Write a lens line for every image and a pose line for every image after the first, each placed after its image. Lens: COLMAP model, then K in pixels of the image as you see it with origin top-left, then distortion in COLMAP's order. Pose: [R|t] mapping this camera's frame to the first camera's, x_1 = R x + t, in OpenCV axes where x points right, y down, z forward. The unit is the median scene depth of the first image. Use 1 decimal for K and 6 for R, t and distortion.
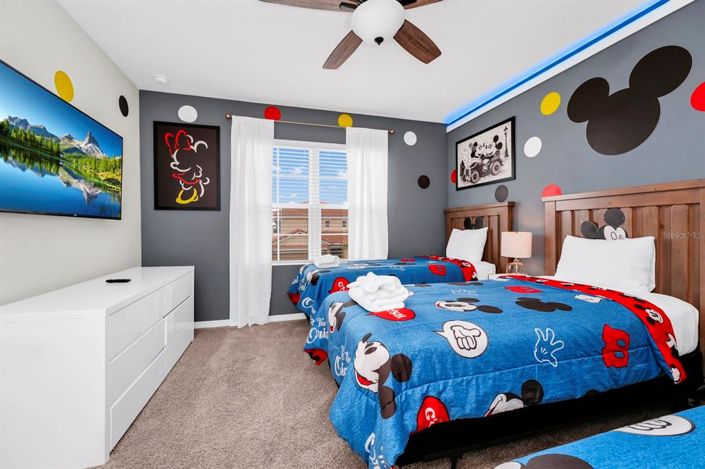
lens RADIAL K [[285.6, 0, 353.6], [0, 285.6, 231.0], [0, 0, 1]] dist [-0.000775, 0.000700]
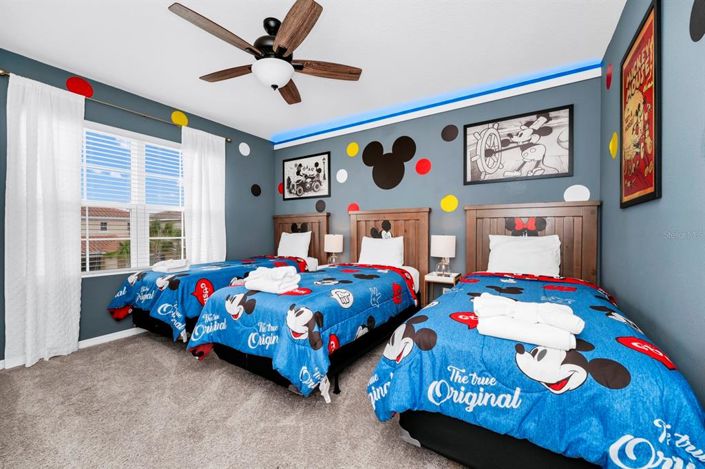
lens RADIAL K [[285.6, 0, 354.2], [0, 285.6, 236.8], [0, 0, 1]] dist [-0.000775, 0.000700]
pose [[0.742810, -0.009436, 0.669436, -0.307208], [0.004731, 0.999950, 0.008845, 0.003453], [-0.669485, -0.003403, 0.742817, -0.124969]]
